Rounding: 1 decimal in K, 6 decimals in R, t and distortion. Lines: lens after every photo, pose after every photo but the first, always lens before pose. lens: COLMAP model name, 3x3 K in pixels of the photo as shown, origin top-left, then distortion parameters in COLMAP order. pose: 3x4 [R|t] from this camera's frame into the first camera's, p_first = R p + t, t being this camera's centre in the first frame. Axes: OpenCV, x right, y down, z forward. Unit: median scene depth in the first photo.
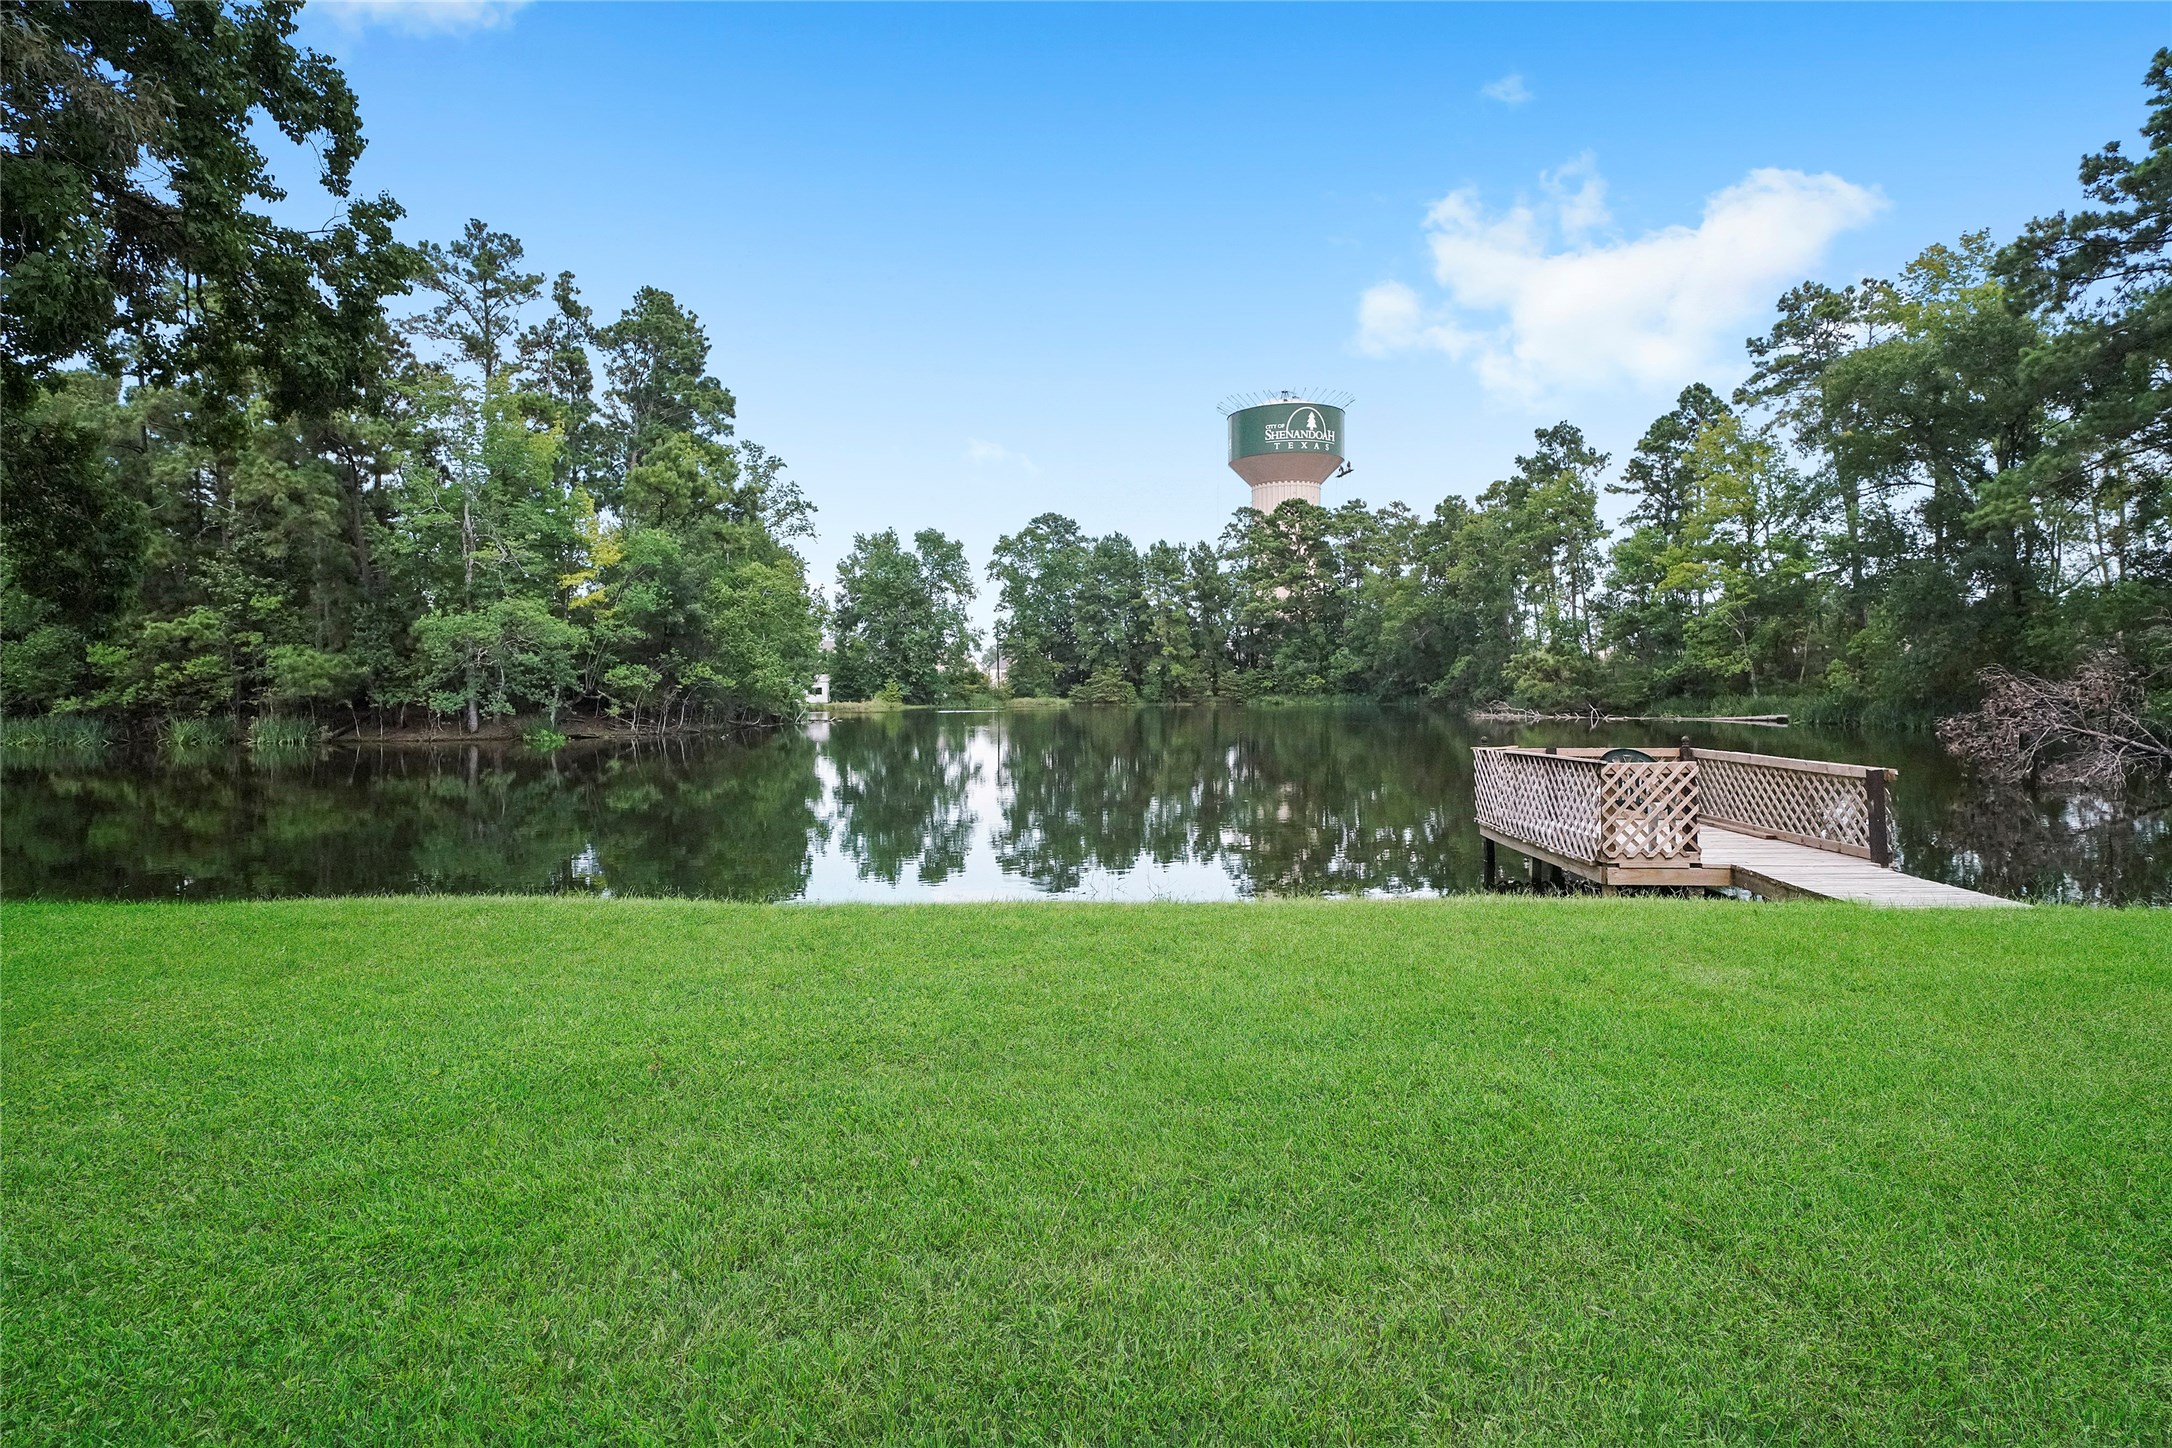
lens RADIAL K [[1194.9, 0, 1121.0], [0, 1194.9, 691.9], [0, 0, 1]] dist [0.041891, -0.002012]
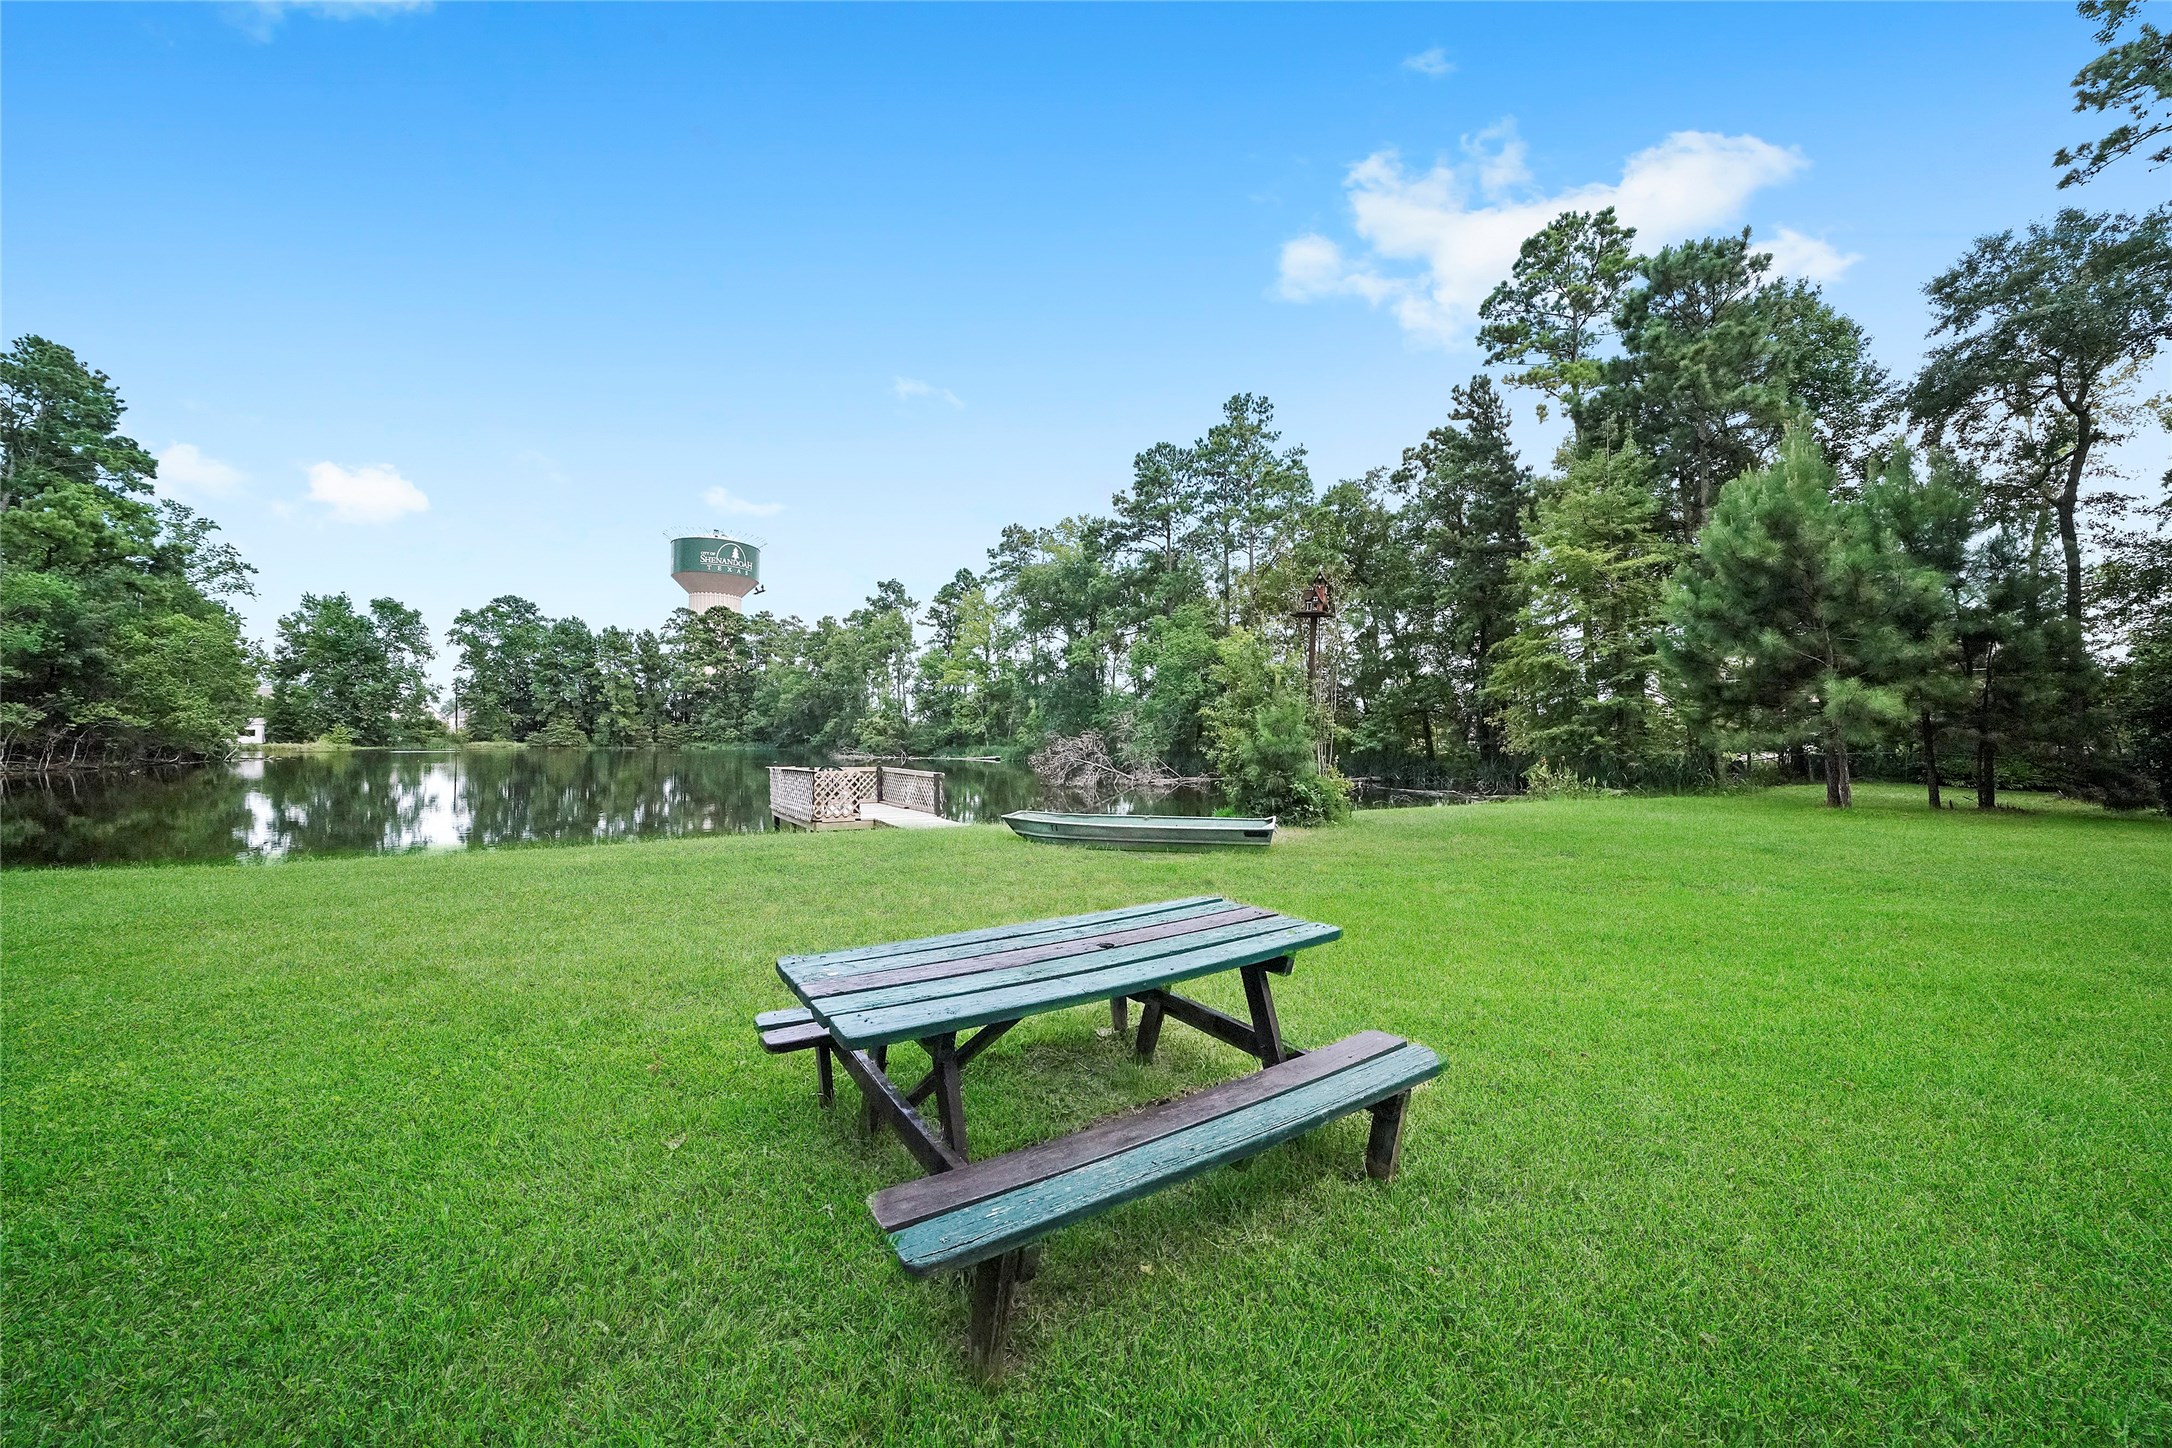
lens RADIAL K [[784.5, 0, 1094.7], [0, 784.5, 733.7], [0, 0, 1]] dist [-0.021400, 0.004462]
pose [[0.832965, 0.020433, 0.552948, 0.006694], [-0.014027, 0.999777, -0.015815, 0.000934], [-0.553147, 0.005417, 0.833066, -0.044576]]
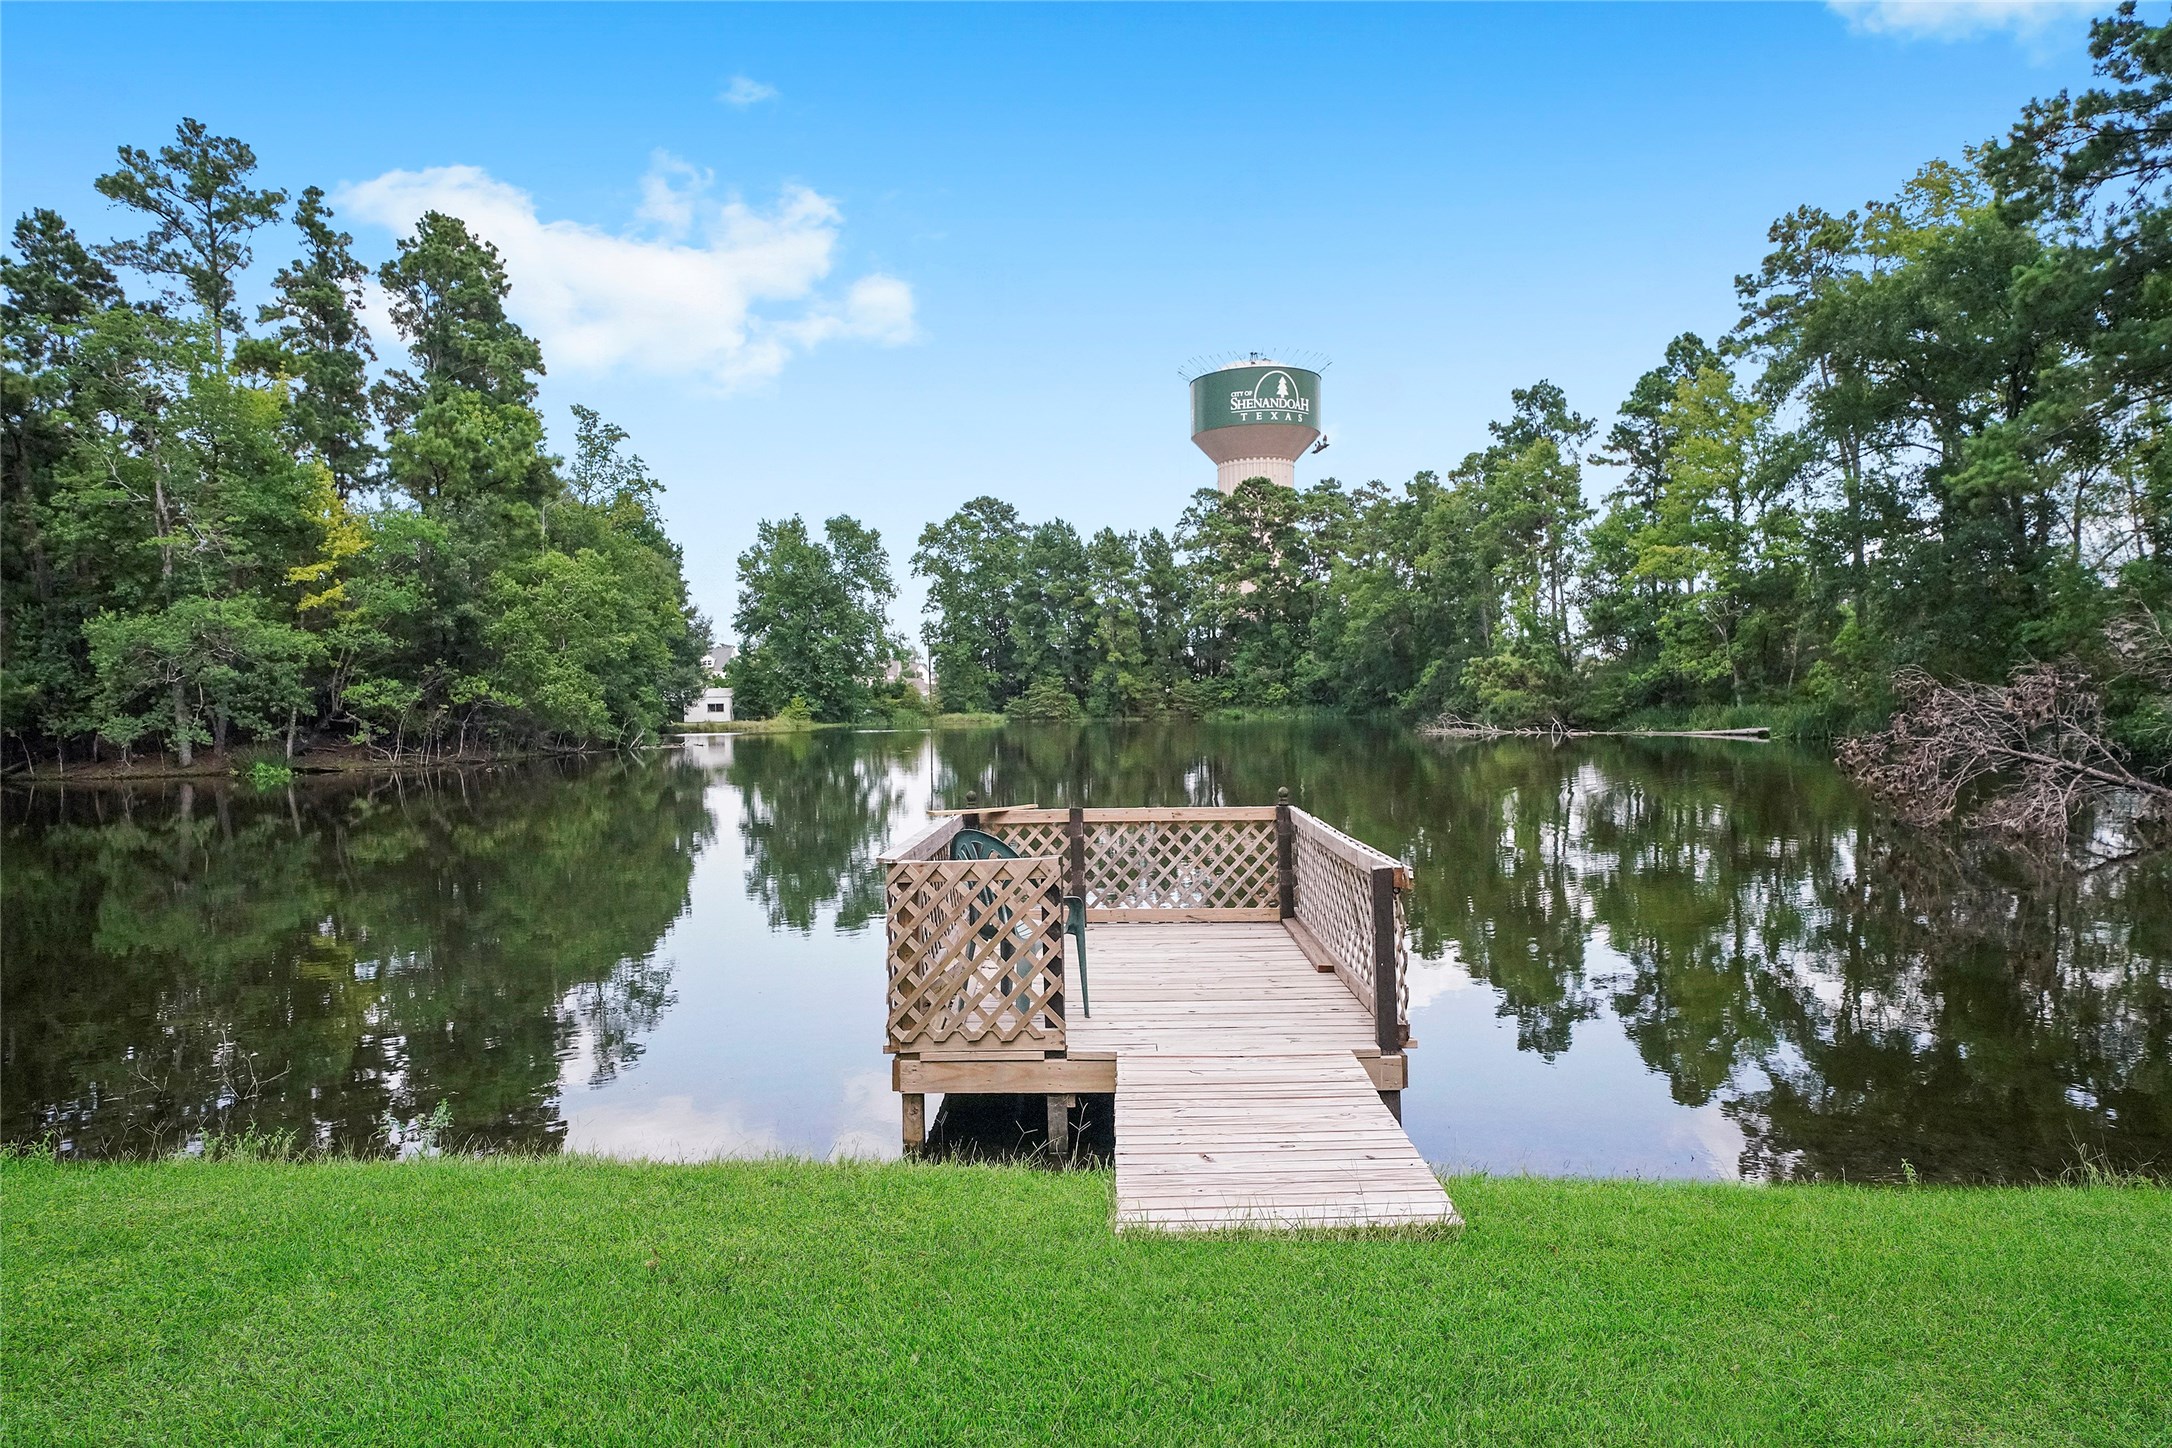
lens RADIAL K [[1351.7, 0, 1172.8], [0, 1351.7, 736.5], [0, 0, 1]] dist [0.039958, 0.005366]
pose [[0.998903, -0.011702, 0.045332, 0.061490], [0.010597, 0.999642, 0.024553, -0.001425], [-0.045603, -0.024046, 0.998670, 0.052326]]
